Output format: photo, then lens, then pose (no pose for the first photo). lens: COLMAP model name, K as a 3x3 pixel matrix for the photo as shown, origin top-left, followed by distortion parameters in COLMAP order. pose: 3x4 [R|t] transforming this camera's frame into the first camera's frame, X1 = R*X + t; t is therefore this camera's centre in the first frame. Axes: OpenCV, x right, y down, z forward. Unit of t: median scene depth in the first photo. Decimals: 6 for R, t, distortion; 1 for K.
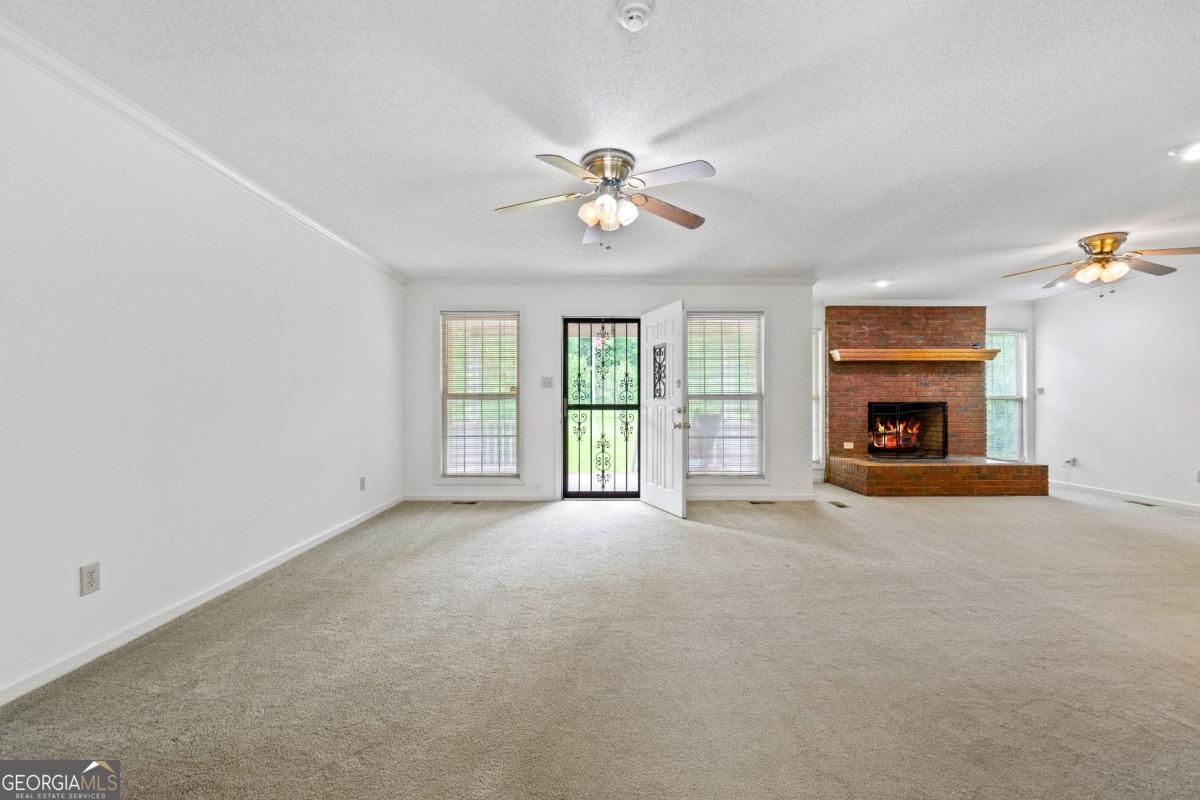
lens RADIAL K [[499.6, 0, 579.3], [0, 499.6, 405.1], [0, 0, 1]] dist [0.000227, 0.000010]
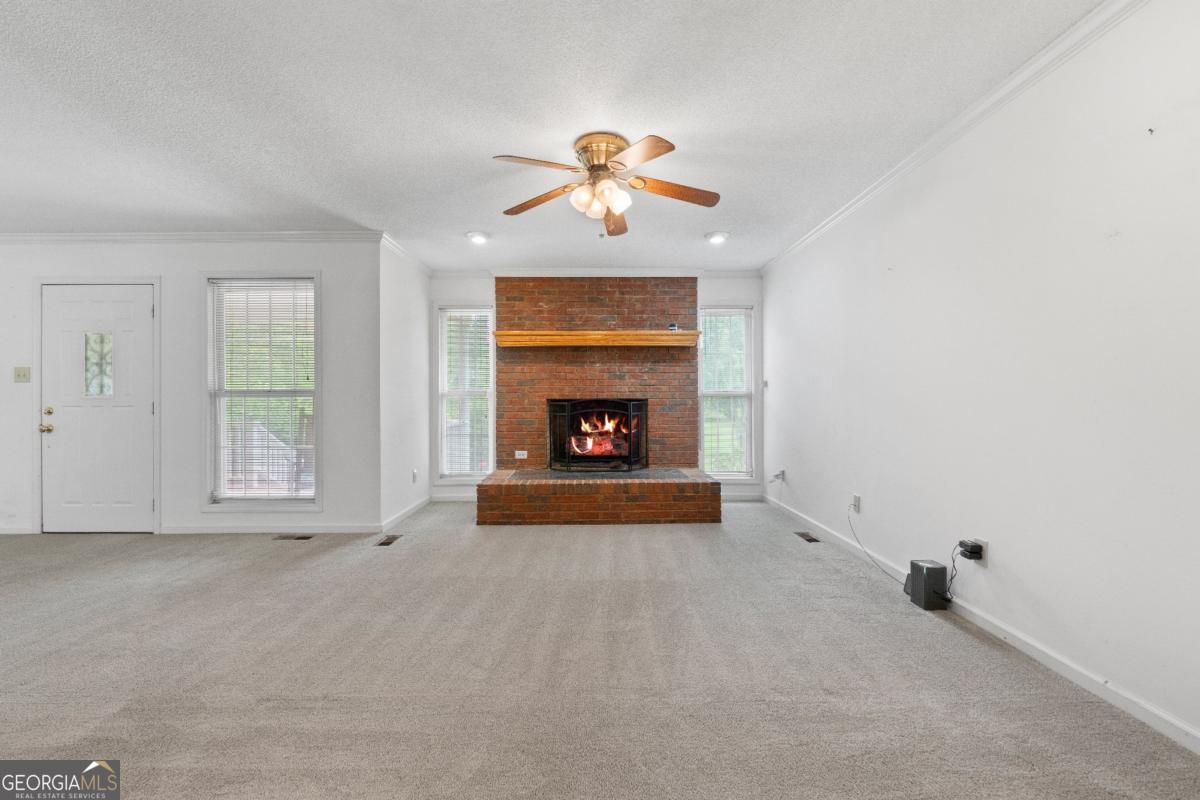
lens RADIAL K [[514.8, 0, 600.0], [0, 514.8, 400.0], [0, 0, 1]] dist [0.000553, -0.000054]
pose [[0.999996, -0.002815, 0.000776, 0.661264], [0.002817, 0.999992, -0.002937, -0.002329], [-0.000768, 0.002939, 0.999995, 0.192297]]
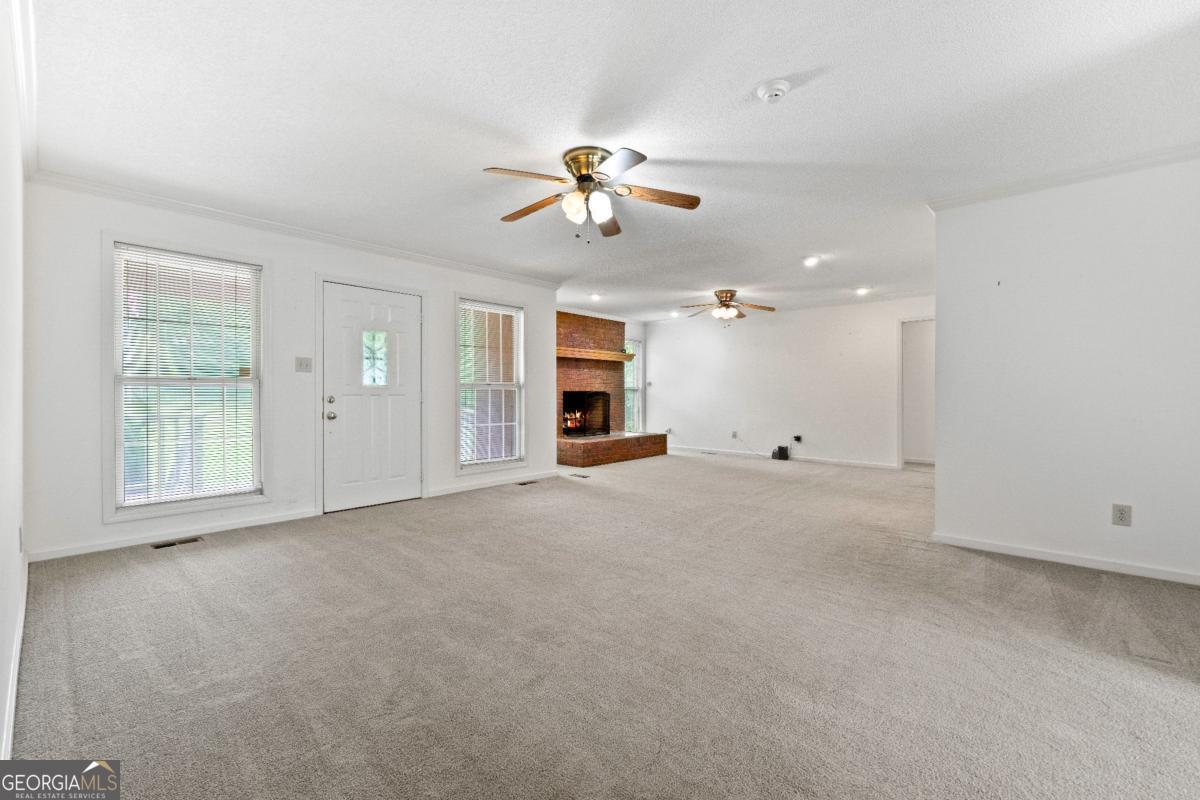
lens RADIAL K [[510.7, 0, 600.0], [0, 510.7, 400.0], [0, 0, 1]] dist [-0.000493, 0.000085]
pose [[0.664946, -0.009257, 0.746834, -0.287303], [0.000216, 0.999926, 0.012202, -0.000102], [-0.746892, -0.007952, 0.664898, 0.110513]]
